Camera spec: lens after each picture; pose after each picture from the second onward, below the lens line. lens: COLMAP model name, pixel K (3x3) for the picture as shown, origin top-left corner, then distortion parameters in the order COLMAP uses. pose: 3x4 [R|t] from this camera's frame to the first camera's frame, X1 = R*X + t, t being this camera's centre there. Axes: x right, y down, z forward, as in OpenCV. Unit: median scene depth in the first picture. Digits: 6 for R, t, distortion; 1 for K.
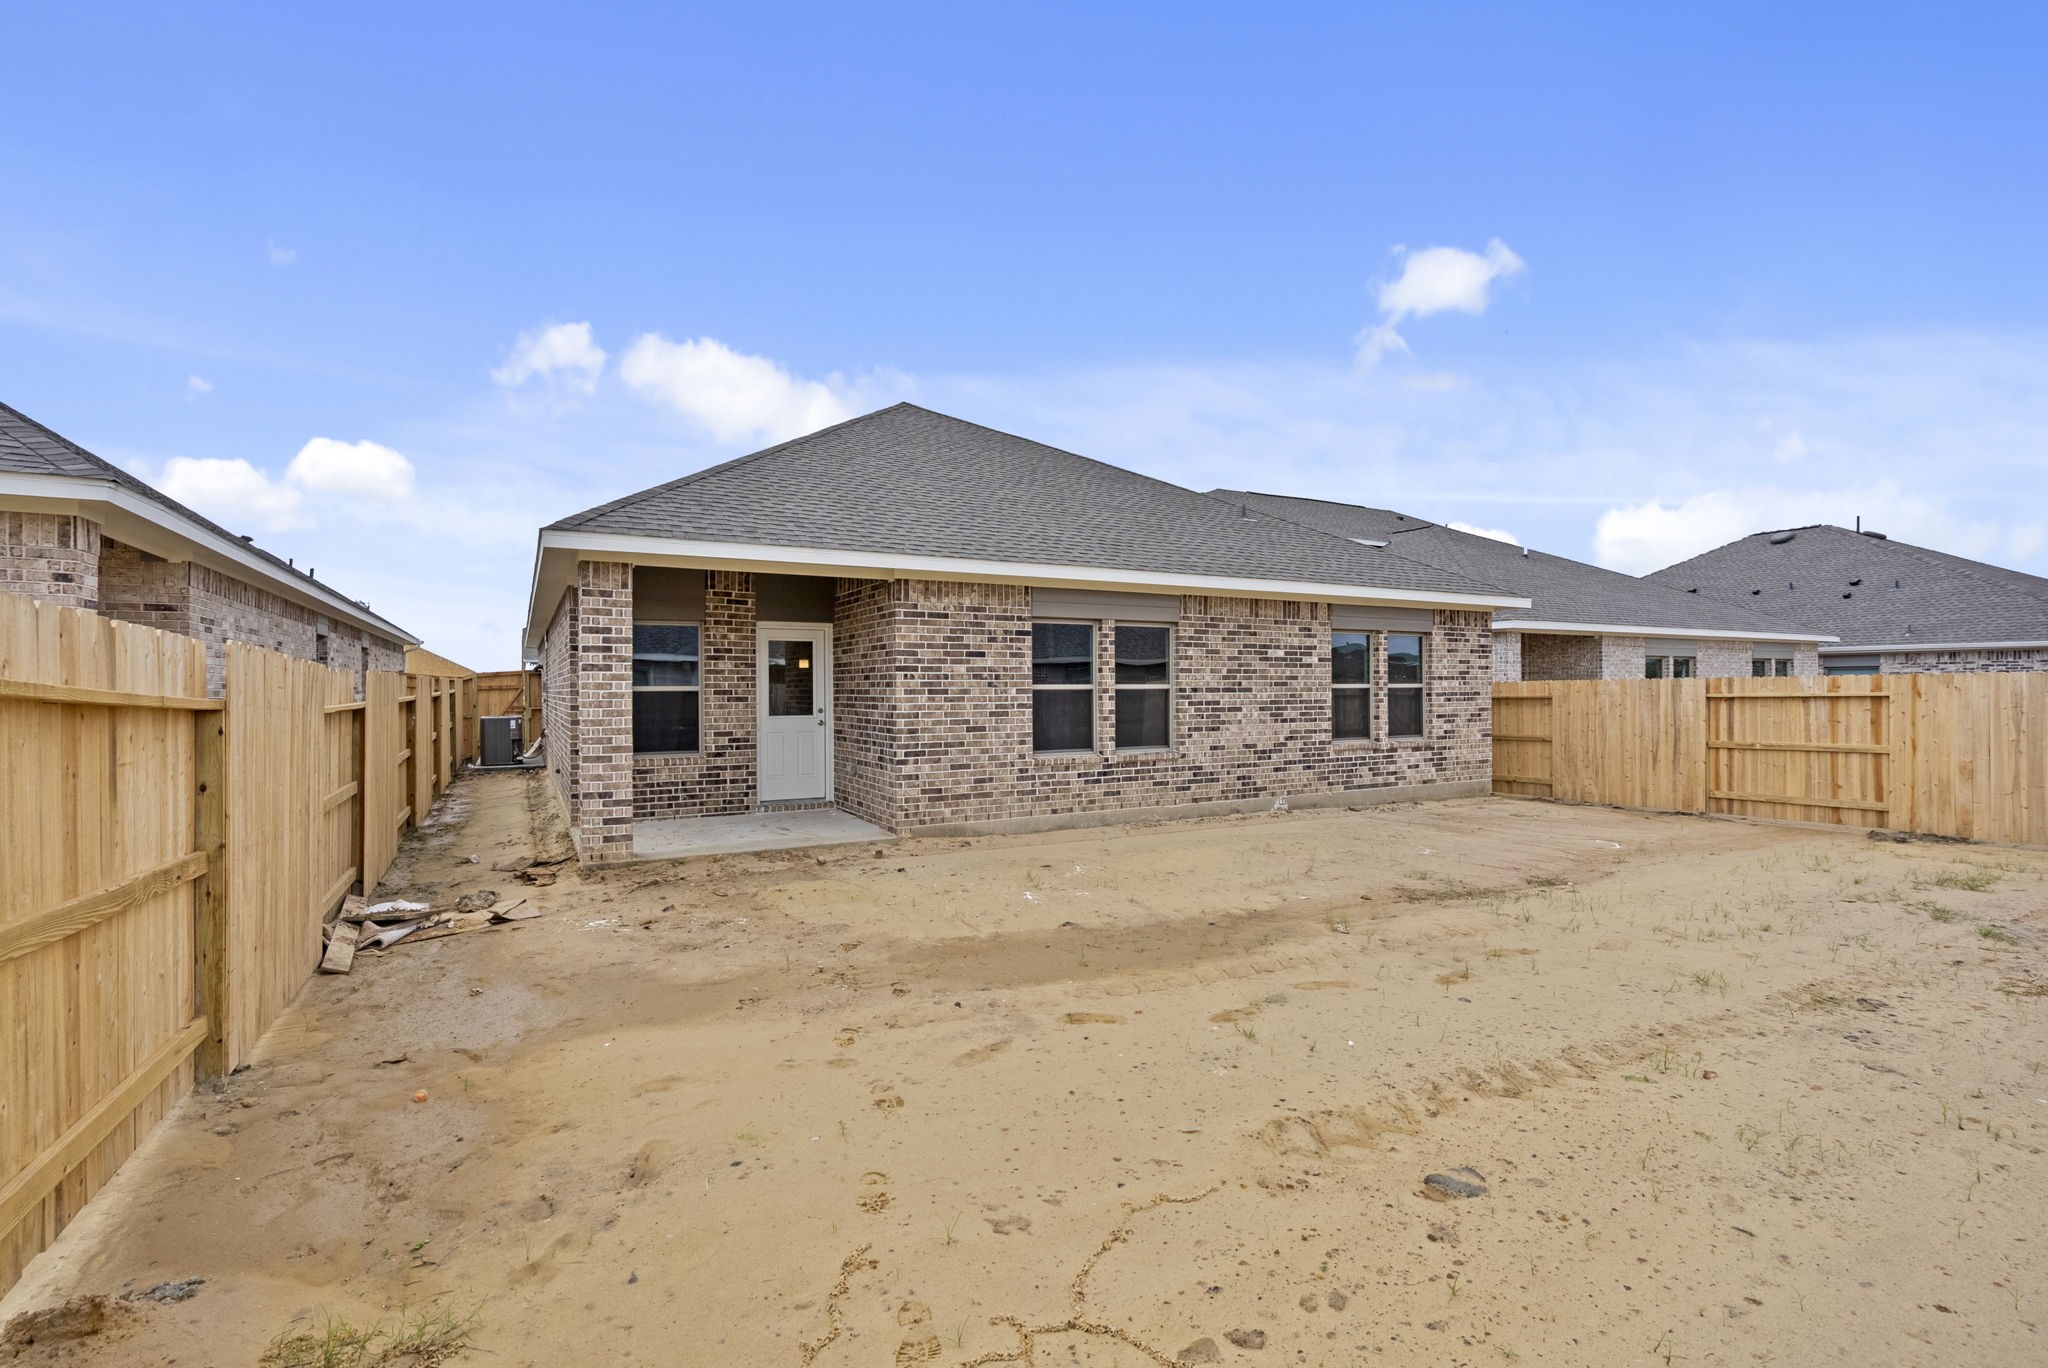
lens RADIAL K [[913.9, 0, 1016.4], [0, 913.9, 692.4], [0, 0, 1]] dist [-0.001389, -0.000020]
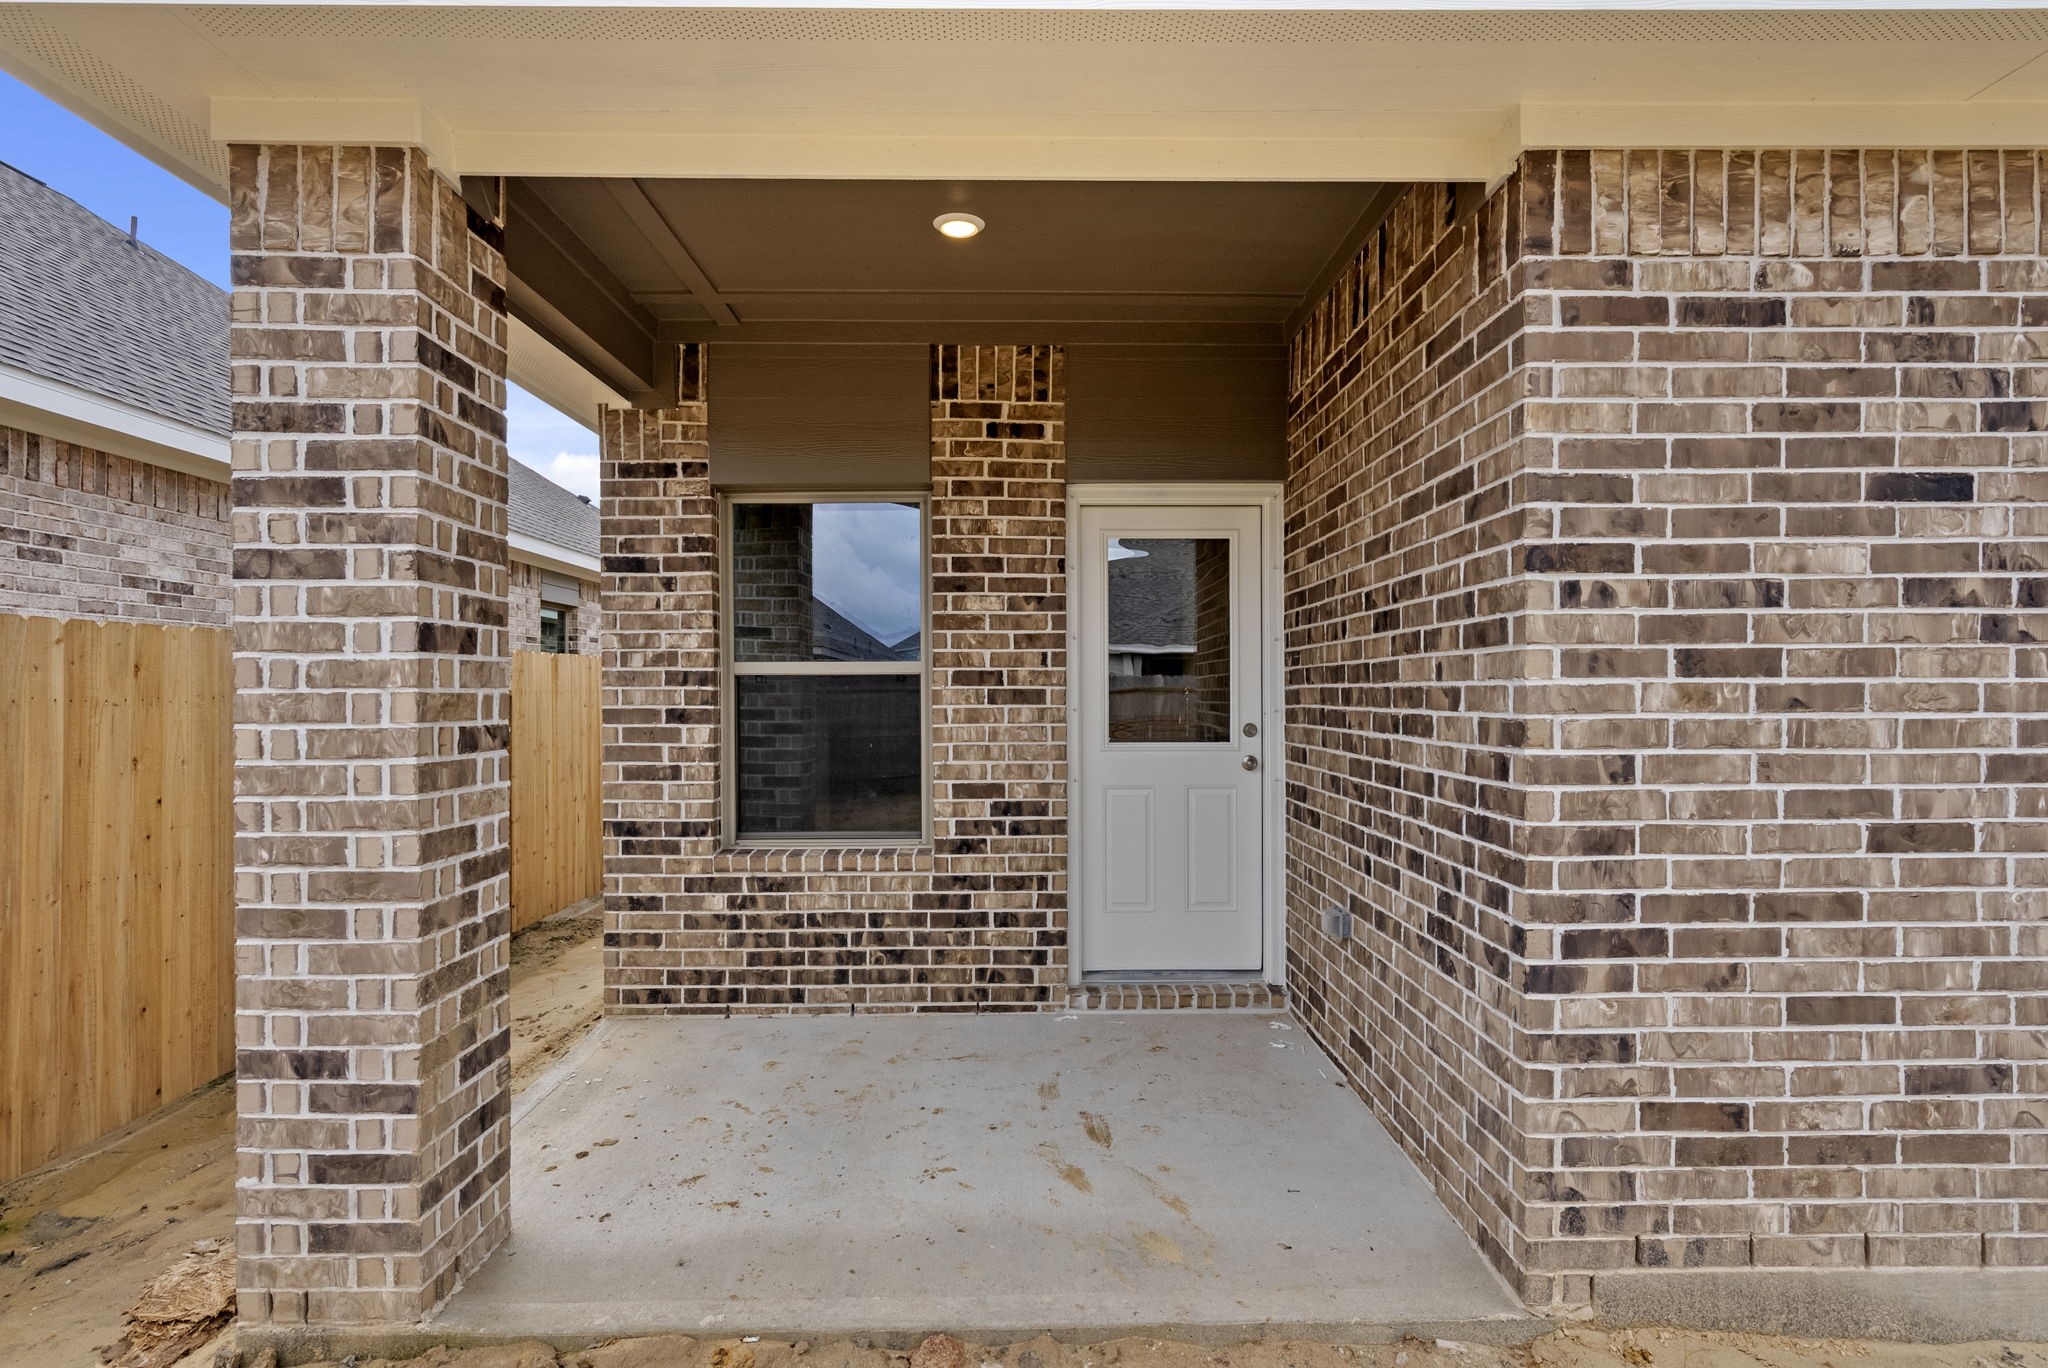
lens RADIAL K [[1069.9, 0, 1018.3], [0, 1069.9, 696.2], [0, 0, 1]] dist [-0.001320, 0.000055]
pose [[0.883744, 0.003160, -0.467960, -0.114646], [-0.002356, 0.999995, 0.002303, 0.007000], [0.467965, -0.000932, 0.883747, 0.686143]]
